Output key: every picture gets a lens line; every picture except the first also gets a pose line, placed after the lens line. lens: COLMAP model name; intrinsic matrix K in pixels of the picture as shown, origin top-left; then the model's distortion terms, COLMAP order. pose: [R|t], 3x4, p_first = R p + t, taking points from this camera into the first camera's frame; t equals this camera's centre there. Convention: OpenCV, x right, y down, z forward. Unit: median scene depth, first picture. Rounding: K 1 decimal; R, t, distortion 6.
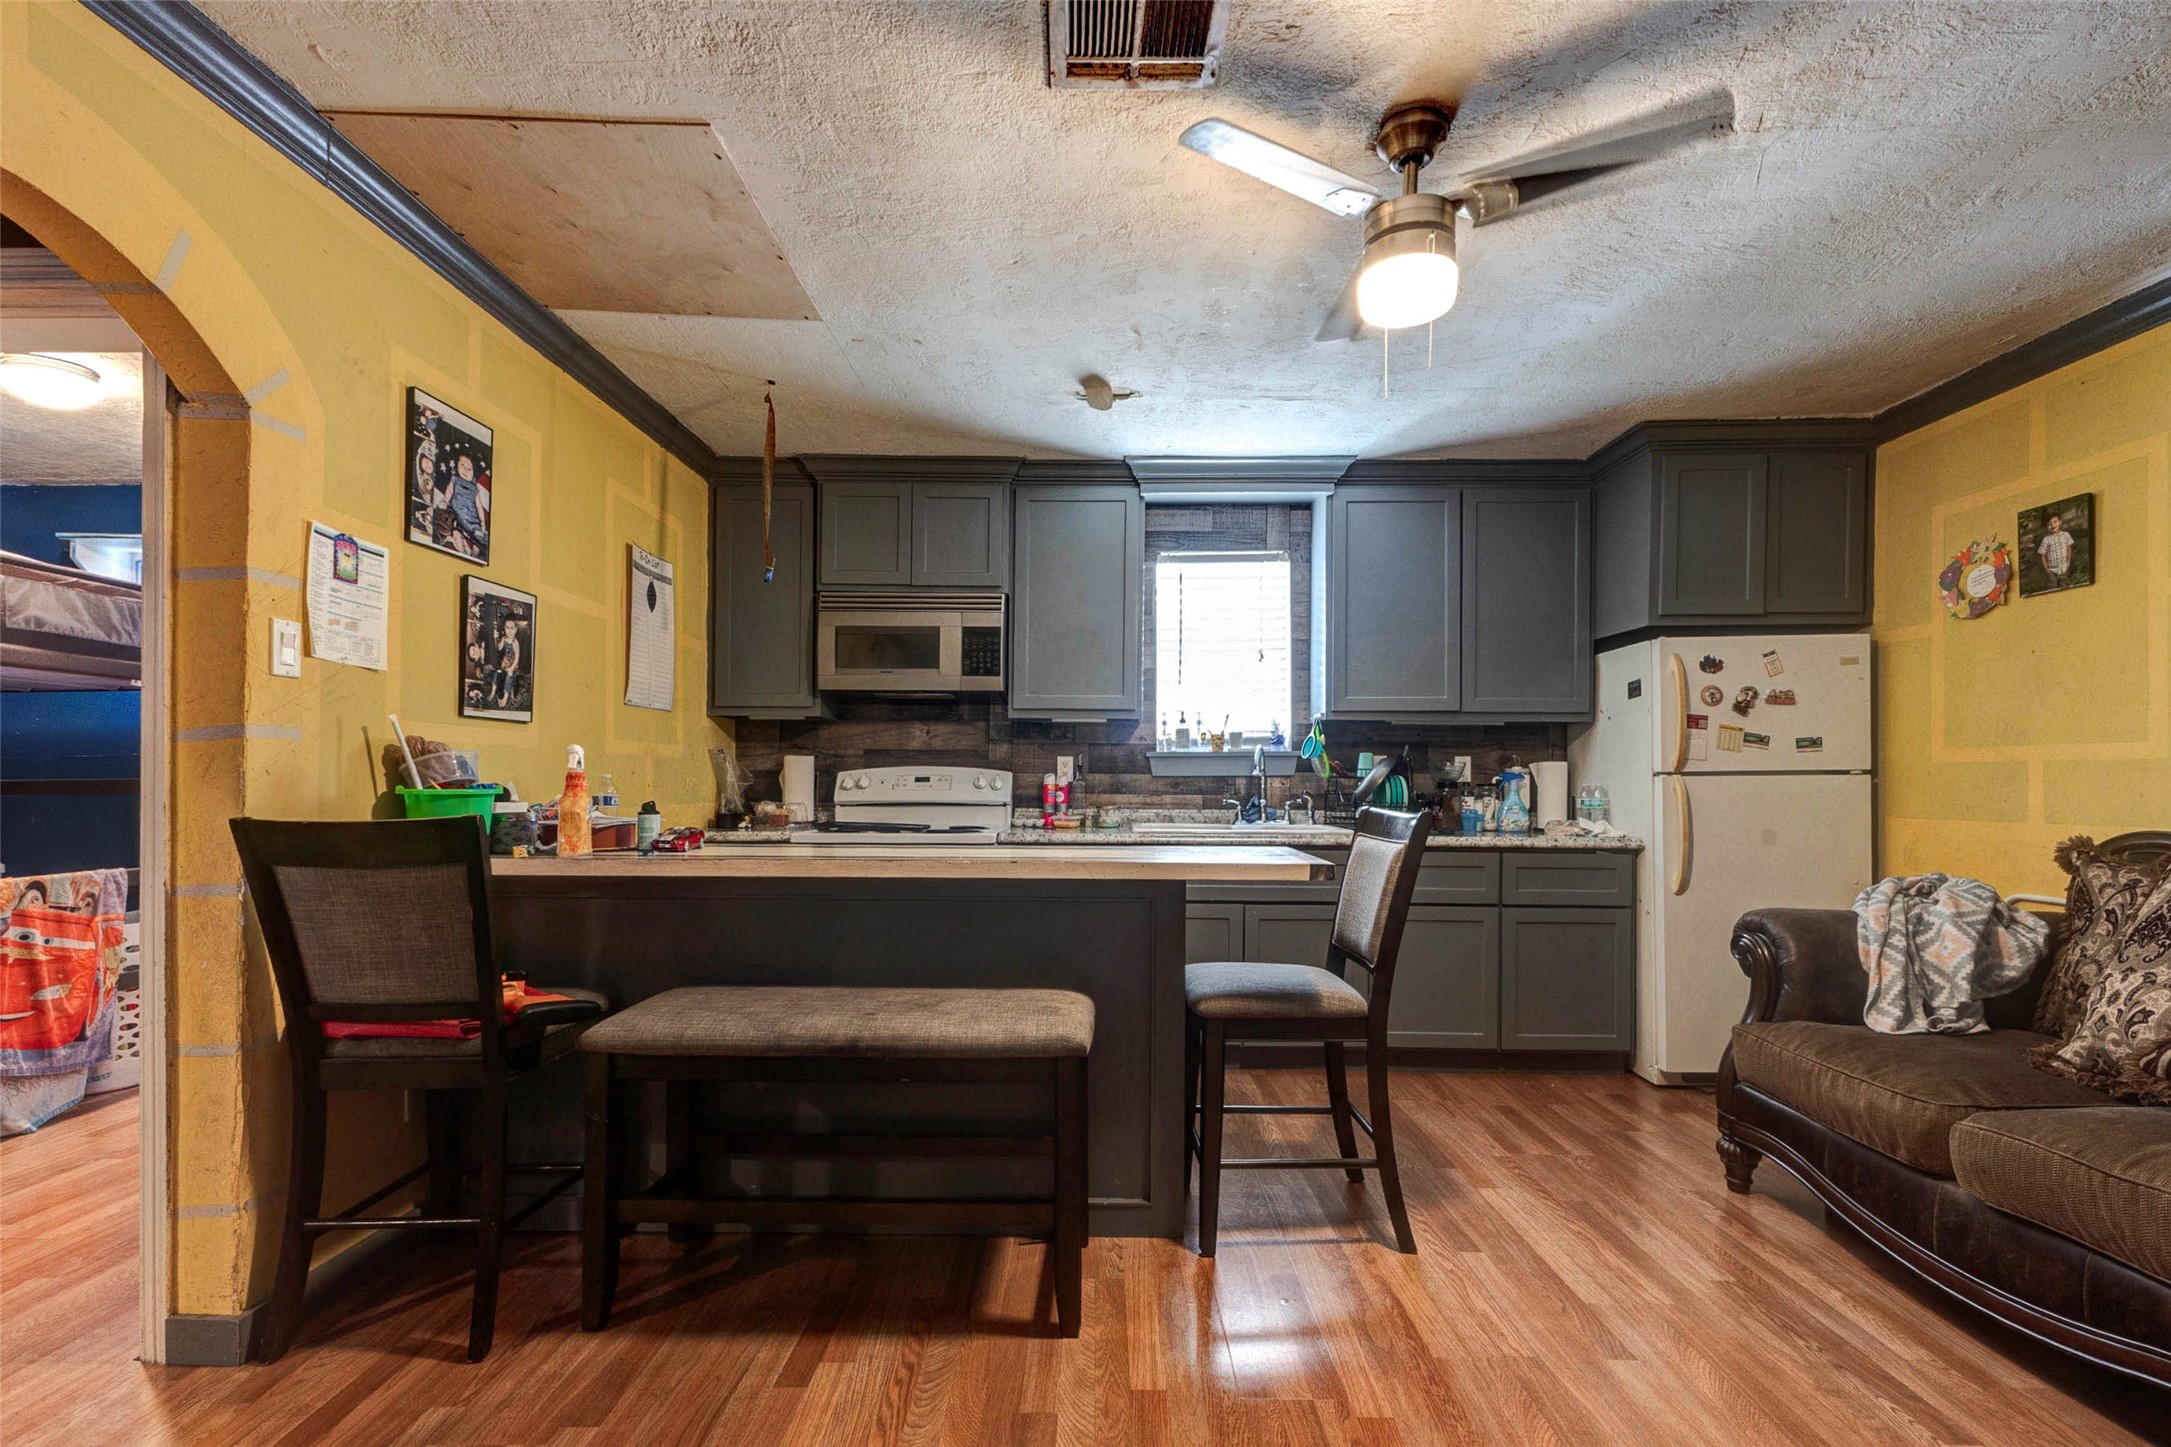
lens RADIAL K [[954.3, 0, 1112.8], [0, 954.3, 778.8], [0, 0, 1]] dist [0.009081, -0.002006]
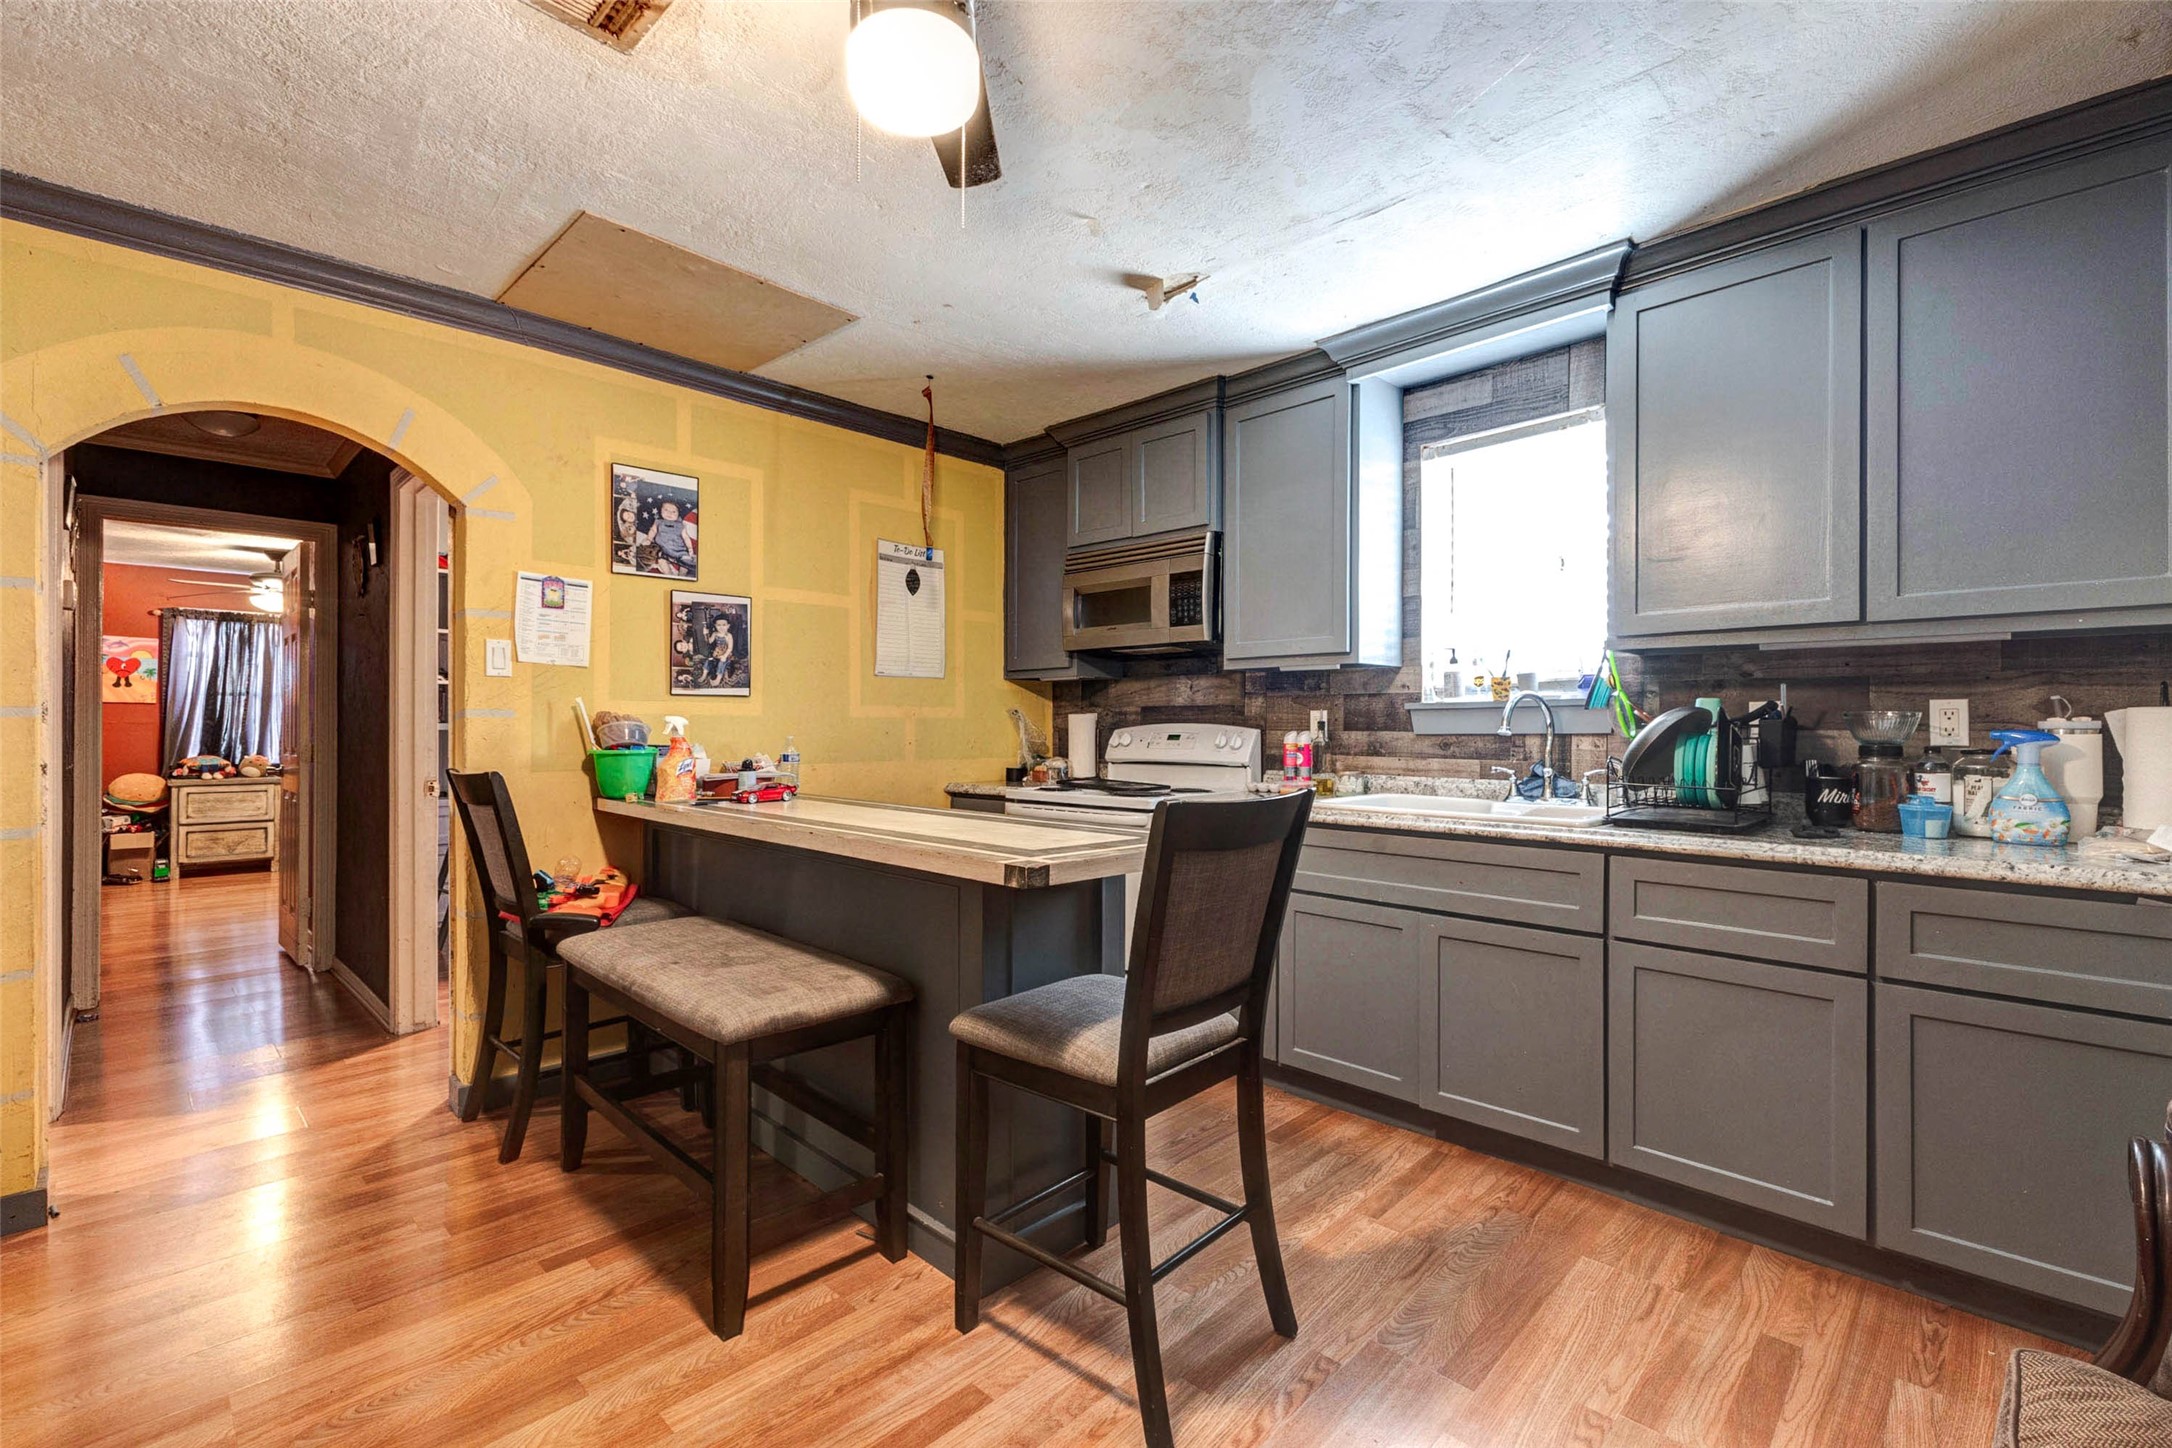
lens RADIAL K [[954.7, 0, 1094.1], [0, 954.7, 723.2], [0, 0, 1]] dist [0.009081, -0.002006]
pose [[0.717893, -0.006328, -0.696125, 0.598522], [0.004529, 0.999980, -0.004419, -0.014230], [0.696139, 0.000019, 0.717907, 0.385155]]
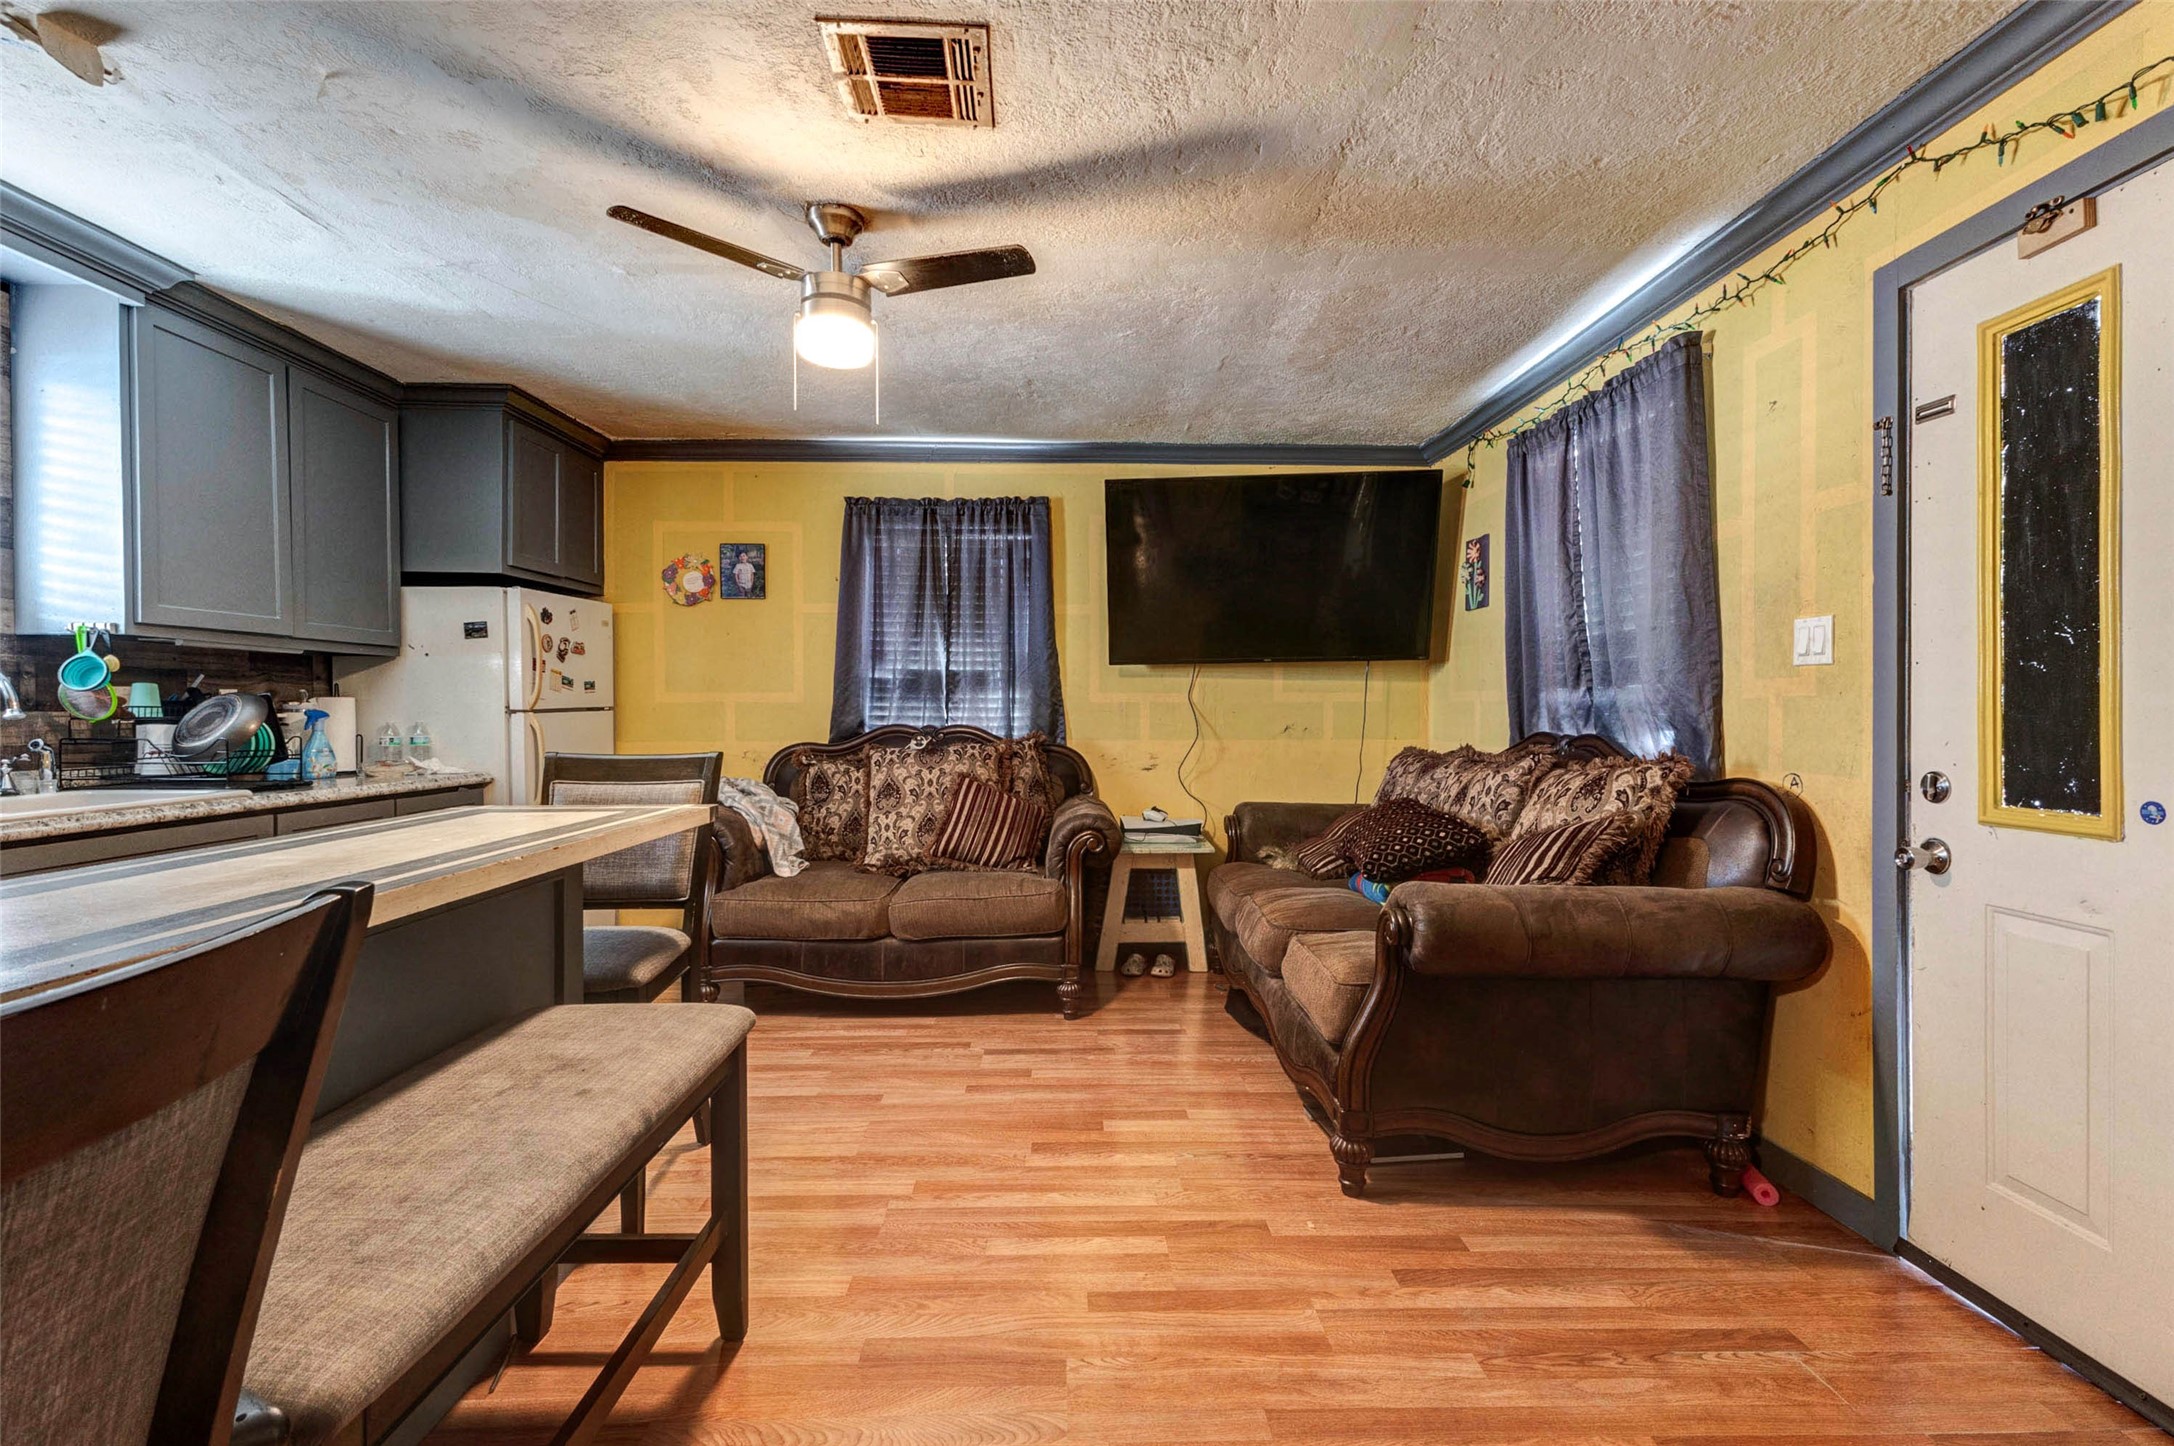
lens RADIAL K [[955.6, 0, 1074.1], [0, 955.6, 713.8], [0, 0, 1]] dist [0.009081, -0.002006]
pose [[-0.017153, -0.011497, 0.999787, -0.654312], [-0.000488, 0.999934, 0.011490, -0.018868], [-0.999853, -0.000290, -0.017158, 0.468721]]
